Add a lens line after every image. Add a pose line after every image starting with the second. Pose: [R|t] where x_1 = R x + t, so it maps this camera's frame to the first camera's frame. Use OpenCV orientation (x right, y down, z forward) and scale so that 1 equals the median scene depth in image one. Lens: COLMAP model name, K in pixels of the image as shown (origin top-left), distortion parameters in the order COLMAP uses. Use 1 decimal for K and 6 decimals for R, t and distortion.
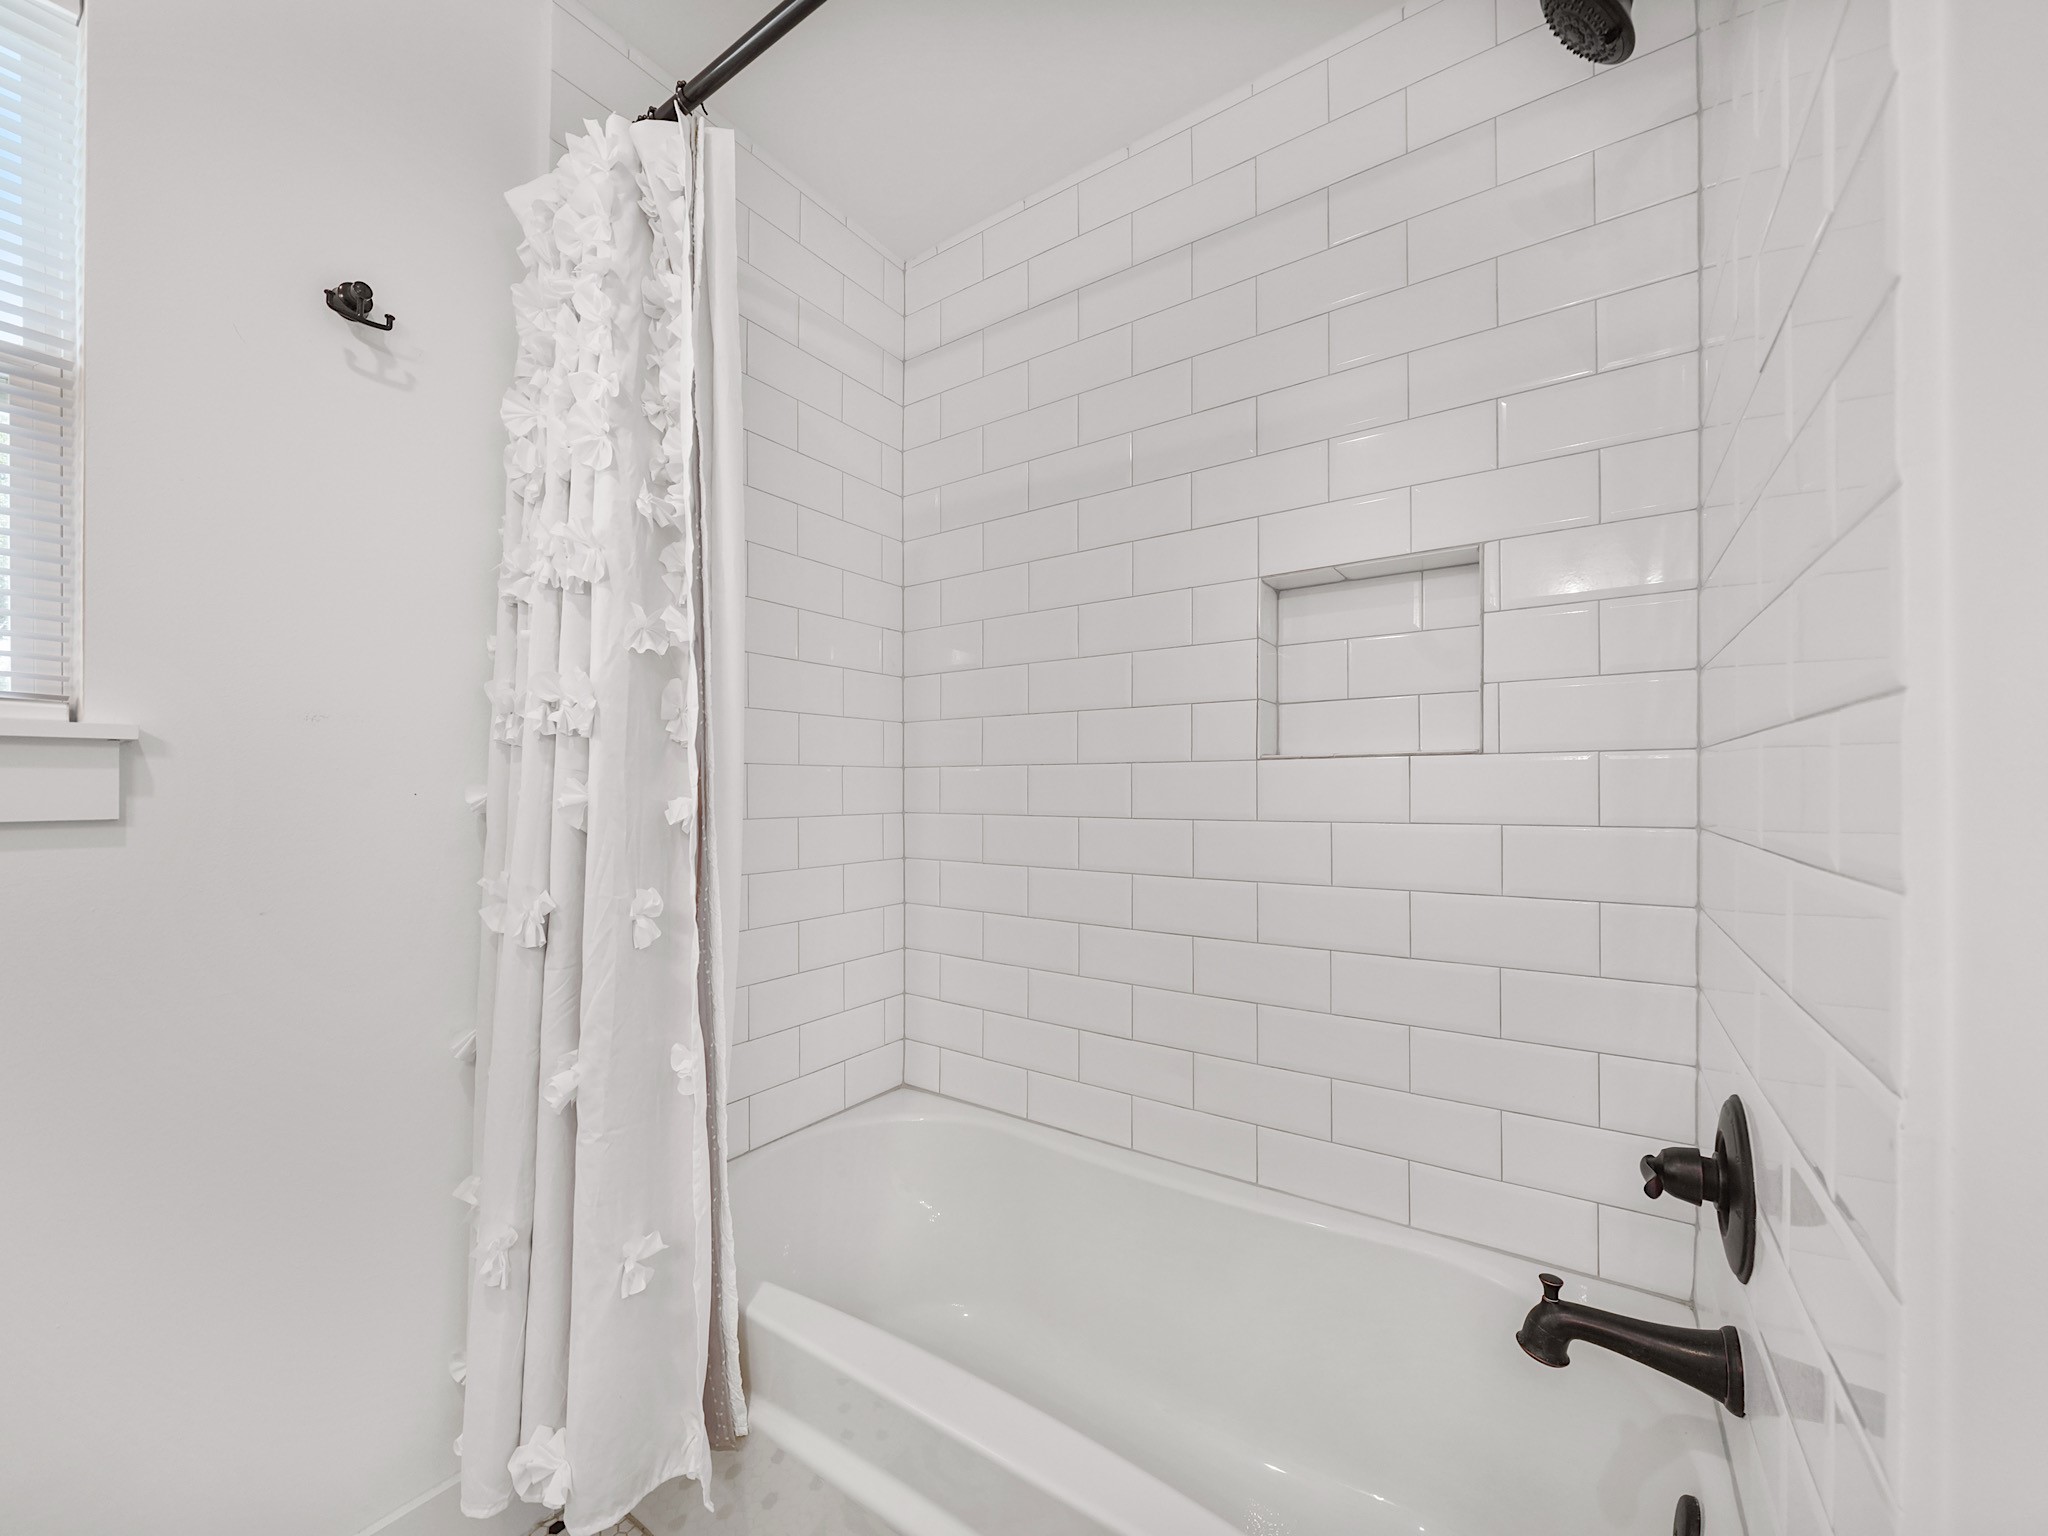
lens RADIAL K [[831.4, 0, 1017.1], [0, 831.4, 786.9], [0, 0, 1]] dist [-0.000213, 0.000095]
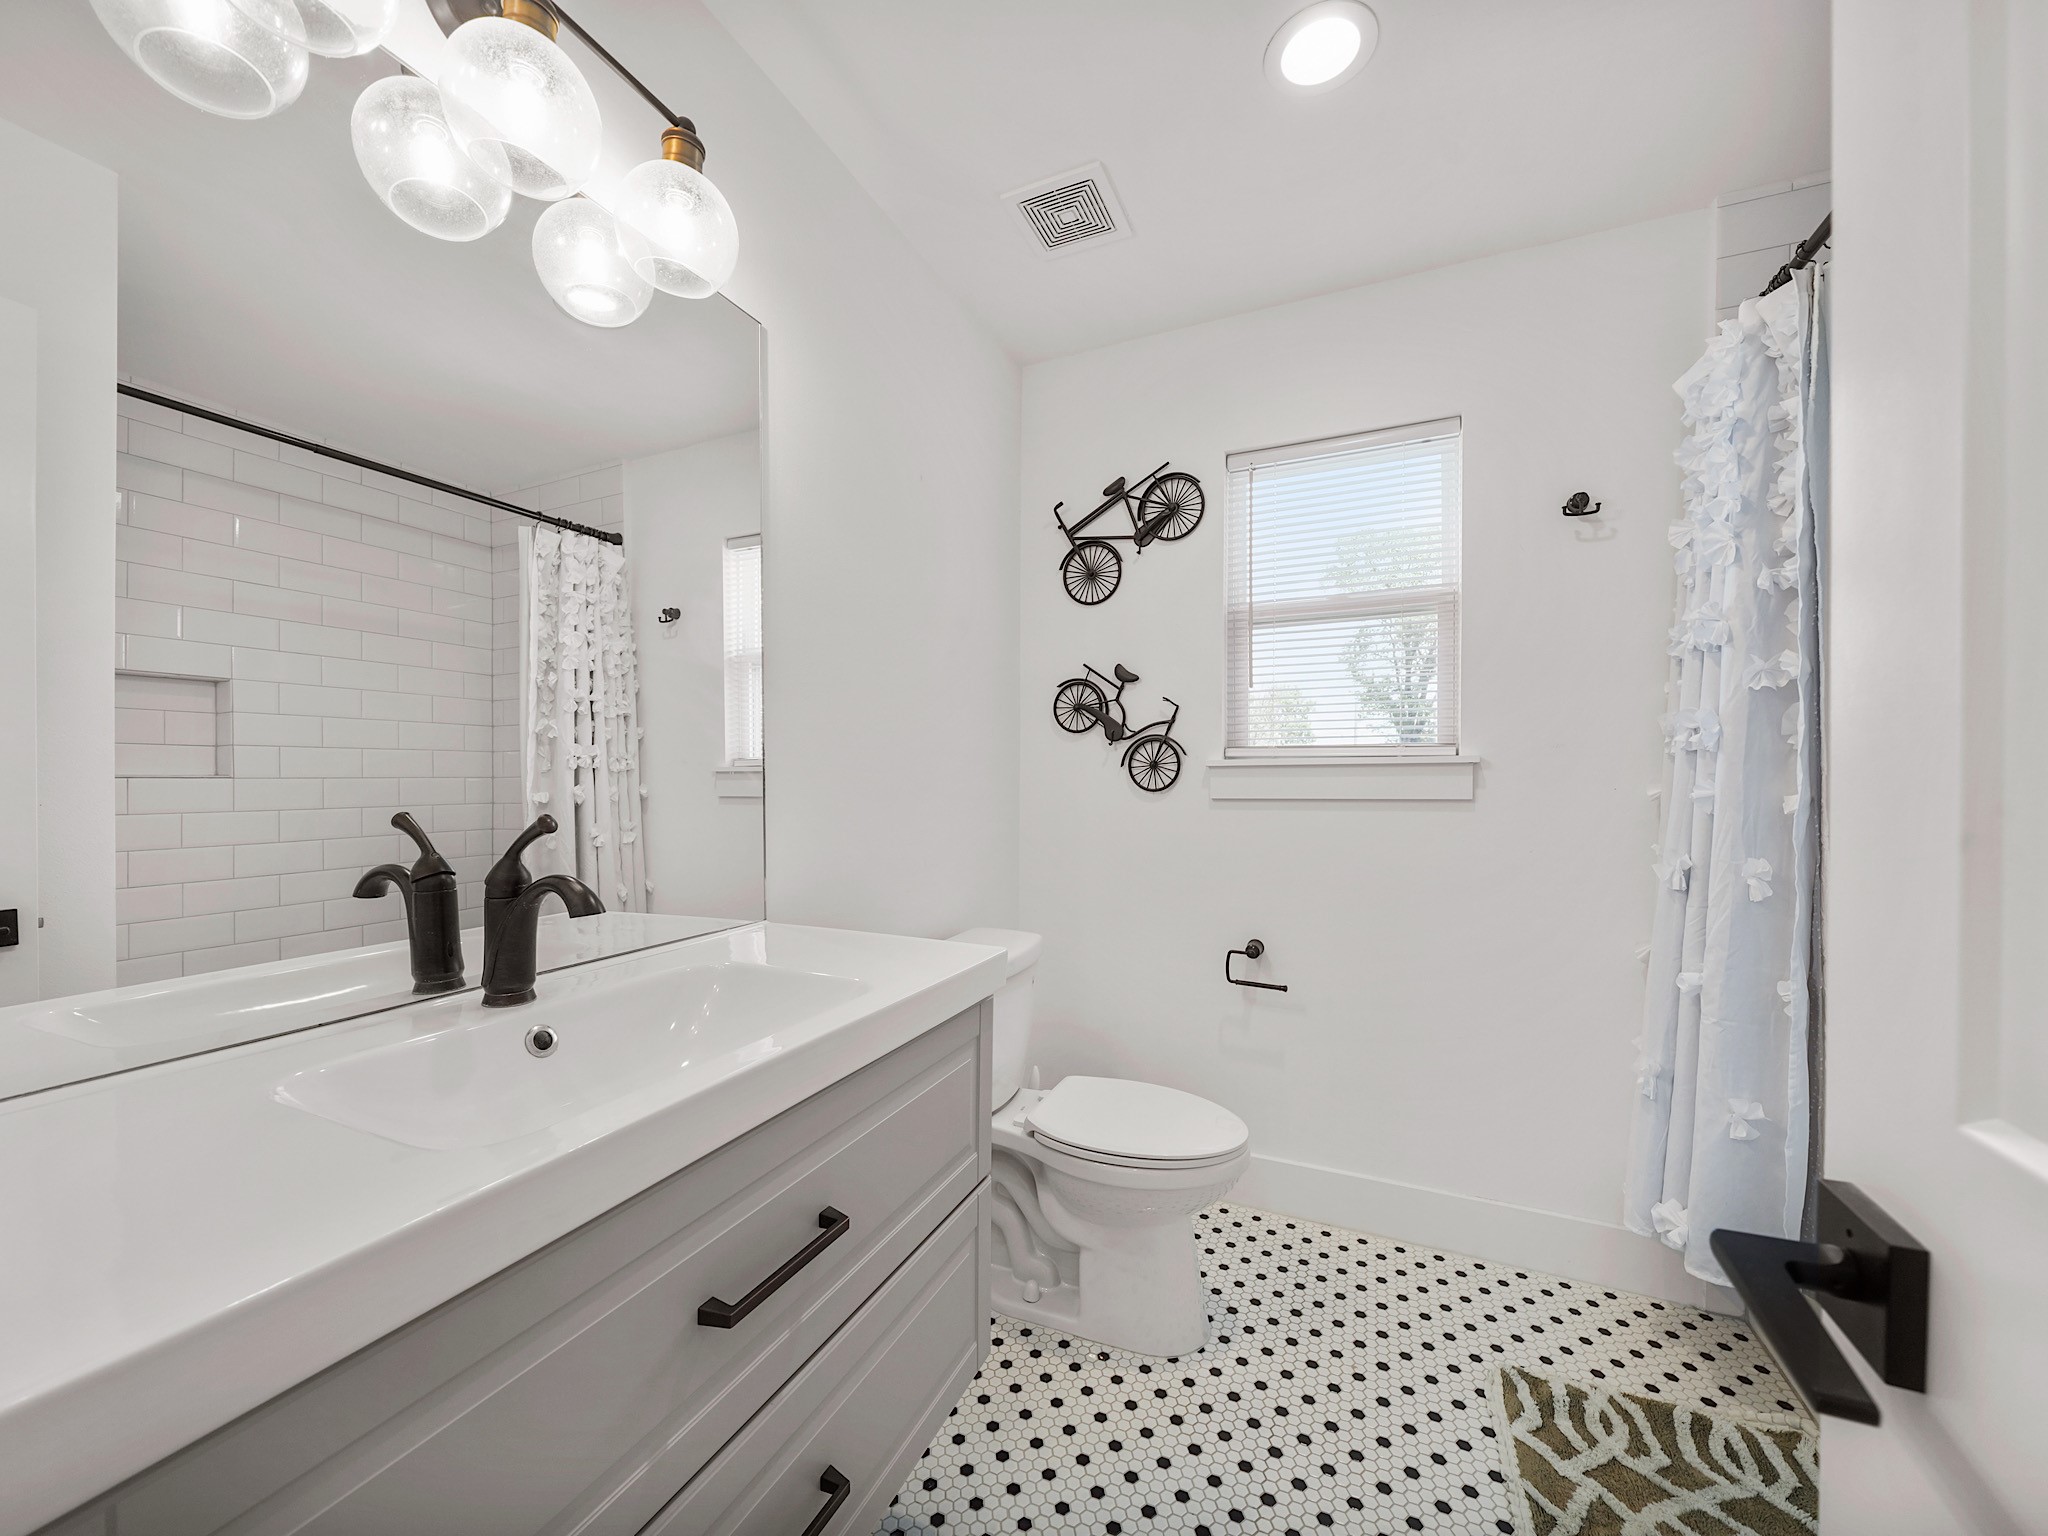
lens RADIAL K [[813.9, 0, 1019.2], [0, 813.9, 792.6], [0, 0, 1]] dist [-0.023454, 0.000179]
pose [[0.213204, 0.018121, -0.976840, 0.586166], [0.001272, 0.999822, 0.018825, -0.015097], [0.977007, -0.005256, 0.213143, -0.488888]]
